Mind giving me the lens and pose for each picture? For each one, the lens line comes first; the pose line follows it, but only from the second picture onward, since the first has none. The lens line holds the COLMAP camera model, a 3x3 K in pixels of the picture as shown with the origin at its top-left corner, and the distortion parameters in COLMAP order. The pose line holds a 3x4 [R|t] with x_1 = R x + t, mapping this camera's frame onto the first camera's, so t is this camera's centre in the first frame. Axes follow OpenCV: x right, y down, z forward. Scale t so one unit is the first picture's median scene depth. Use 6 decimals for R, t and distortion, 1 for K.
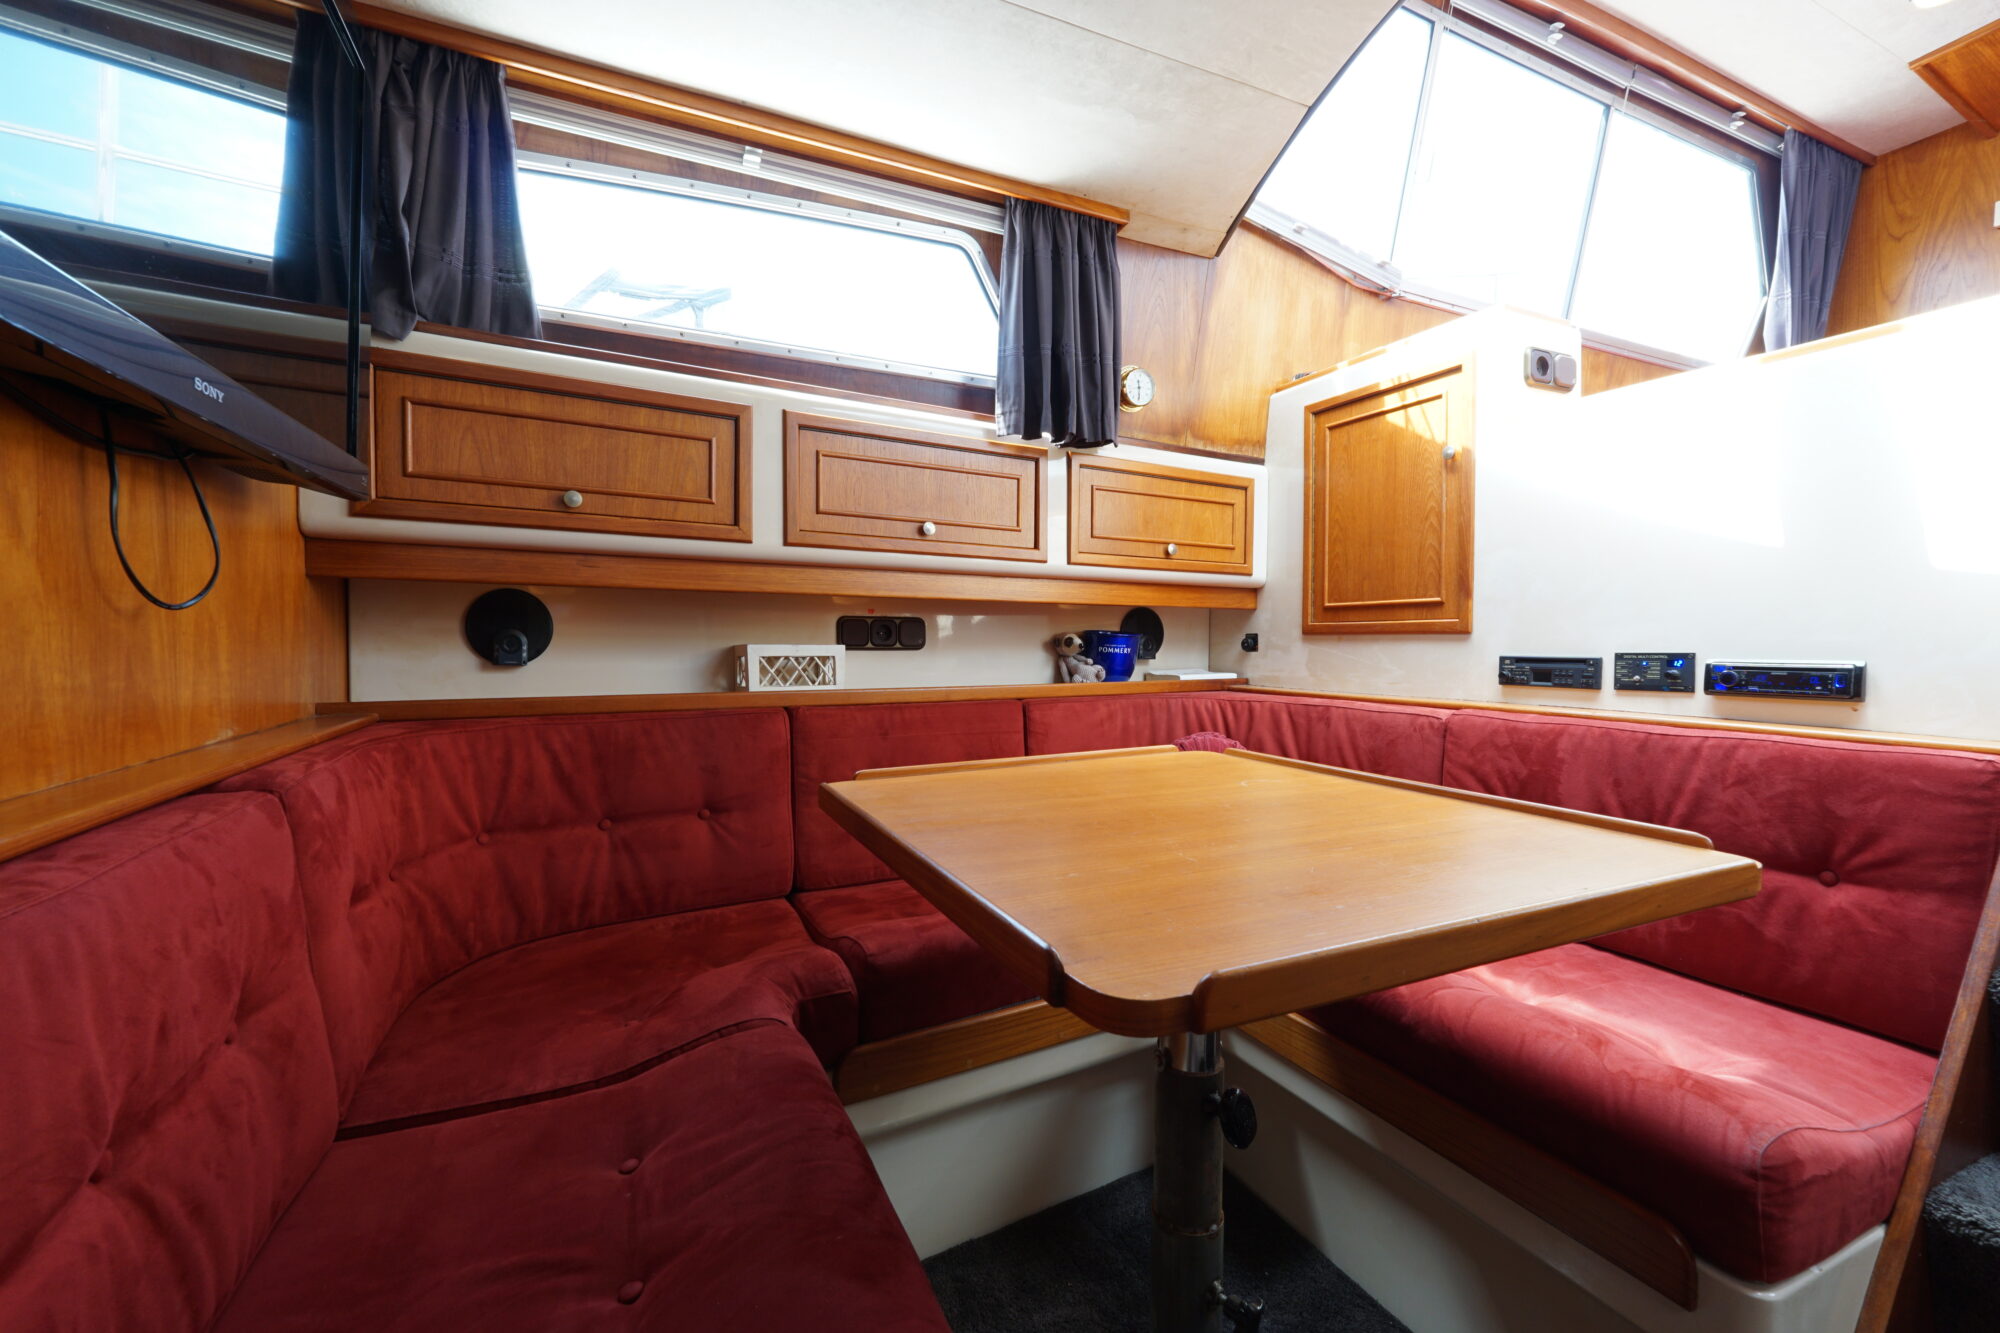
lens RADIAL K [[842.3, 0, 994.9], [0, 842.3, 666.3], [0, 0, 1]] dist [-0.018218, 0.007576]
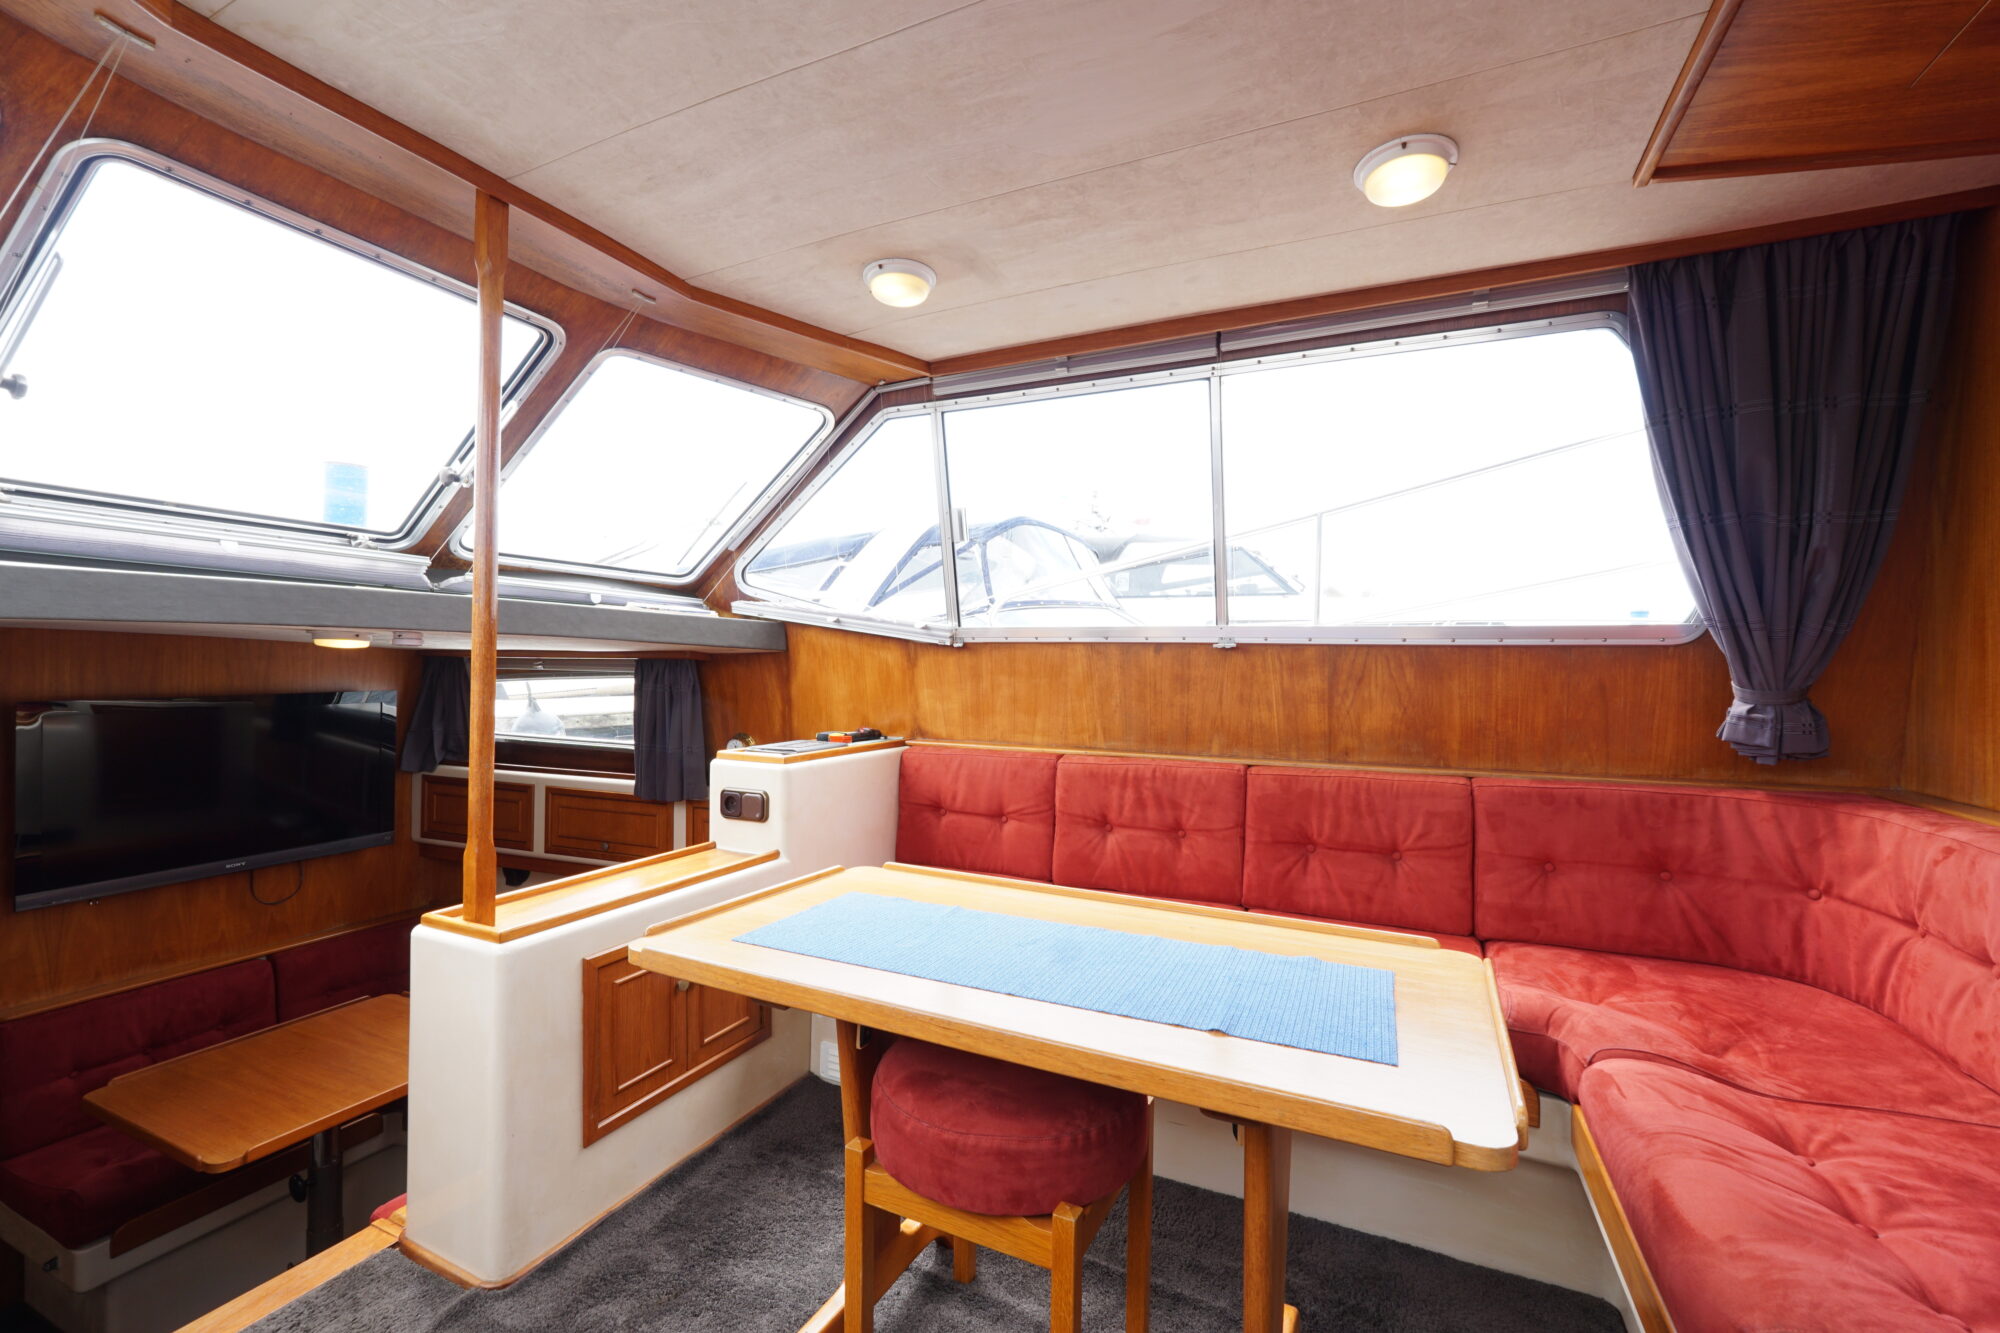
lens RADIAL K [[839.3, 0, 997.2], [0, 839.3, 666.6], [0, 0, 1]] dist [-0.020436, 0.008536]
pose [[0.648559, 0.003441, -0.761156, 1.621724], [-0.035349, 0.999047, -0.025604, -0.474265], [0.760343, 0.043512, 0.648063, 0.419599]]
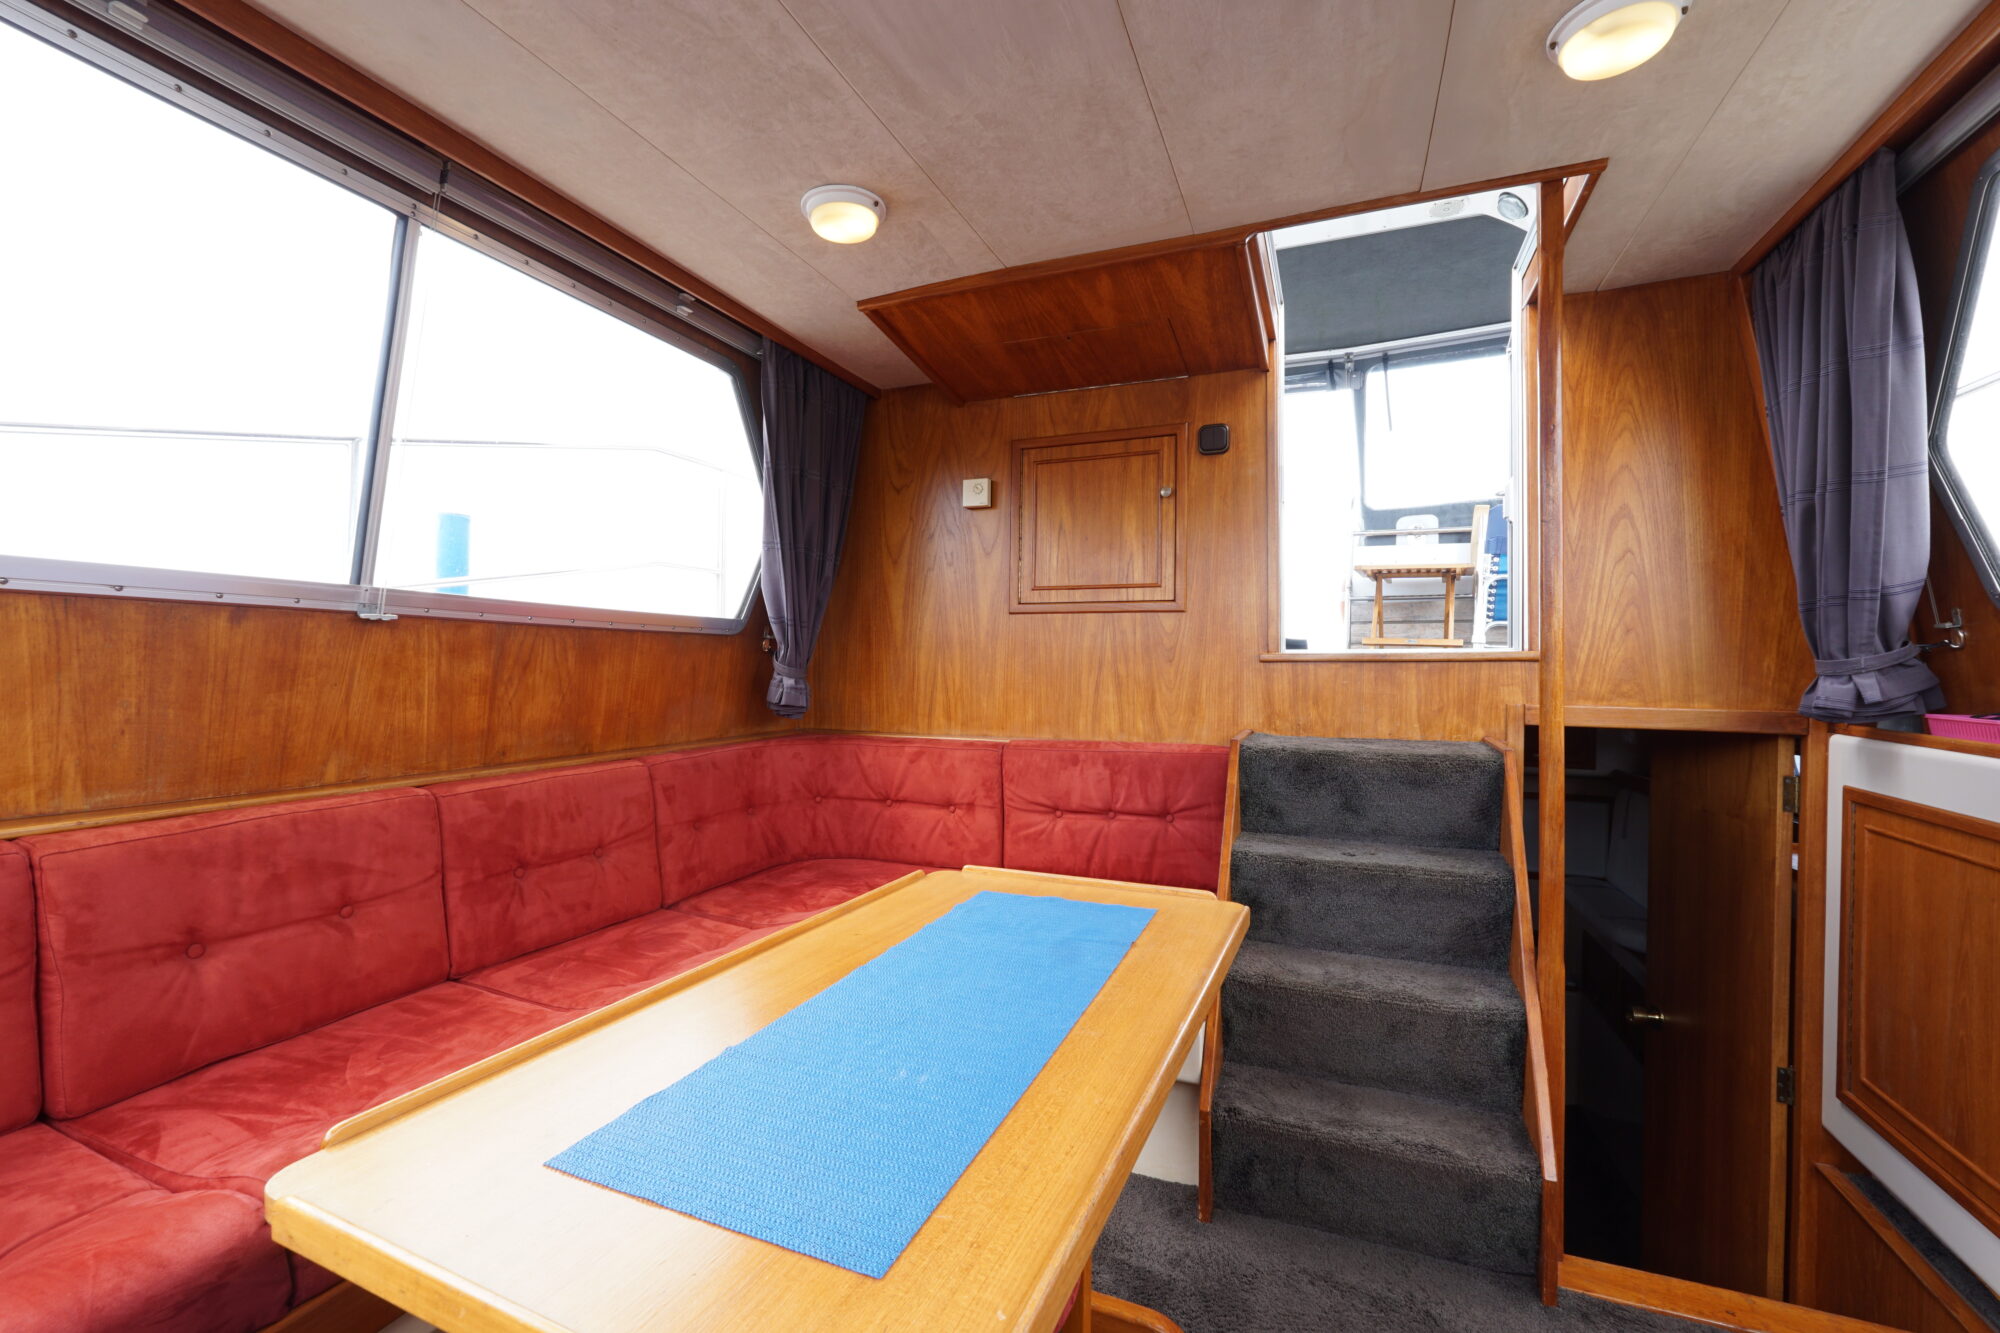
lens RADIAL K [[842.3, 0, 994.9], [0, 842.3, 666.3], [0, 0, 1]] dist [-0.018218, 0.007576]
pose [[0.729467, 0.002086, 0.684012, 0.849689], [0.015877, 0.999674, -0.019981, -0.473048], [-0.683831, 0.025436, 0.729197, 0.449467]]
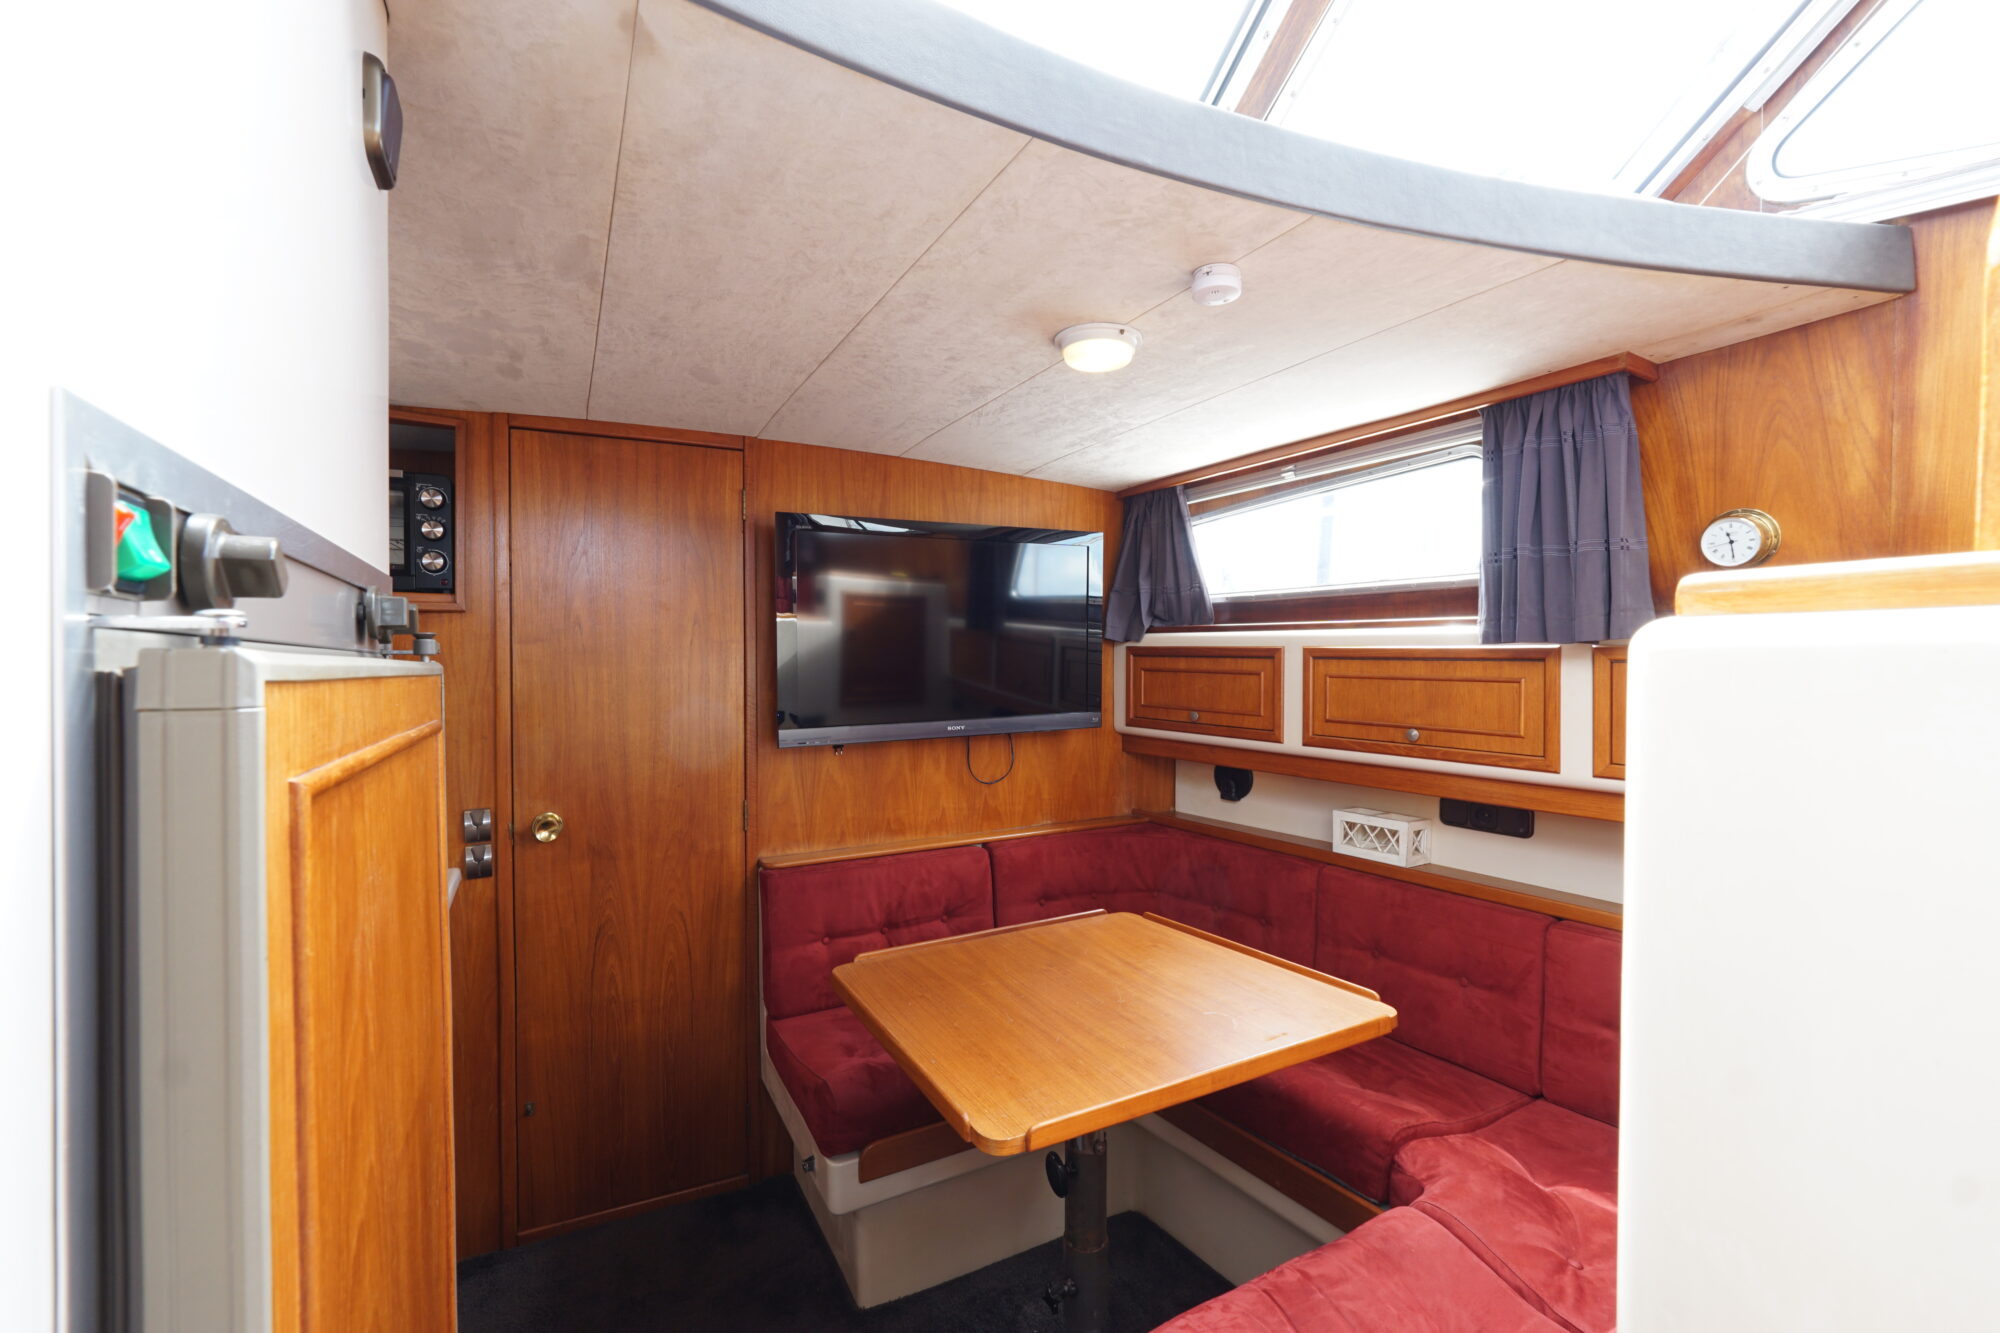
lens RADIAL K [[839.3, 0, 997.2], [0, 839.3, 666.6], [0, 0, 1]] dist [-0.020436, 0.008536]
pose [[0.064629, 0.008455, -0.997874, 0.882197], [-0.032281, 0.999459, 0.006378, -0.217802], [0.997387, 0.031800, 0.064867, 0.340589]]
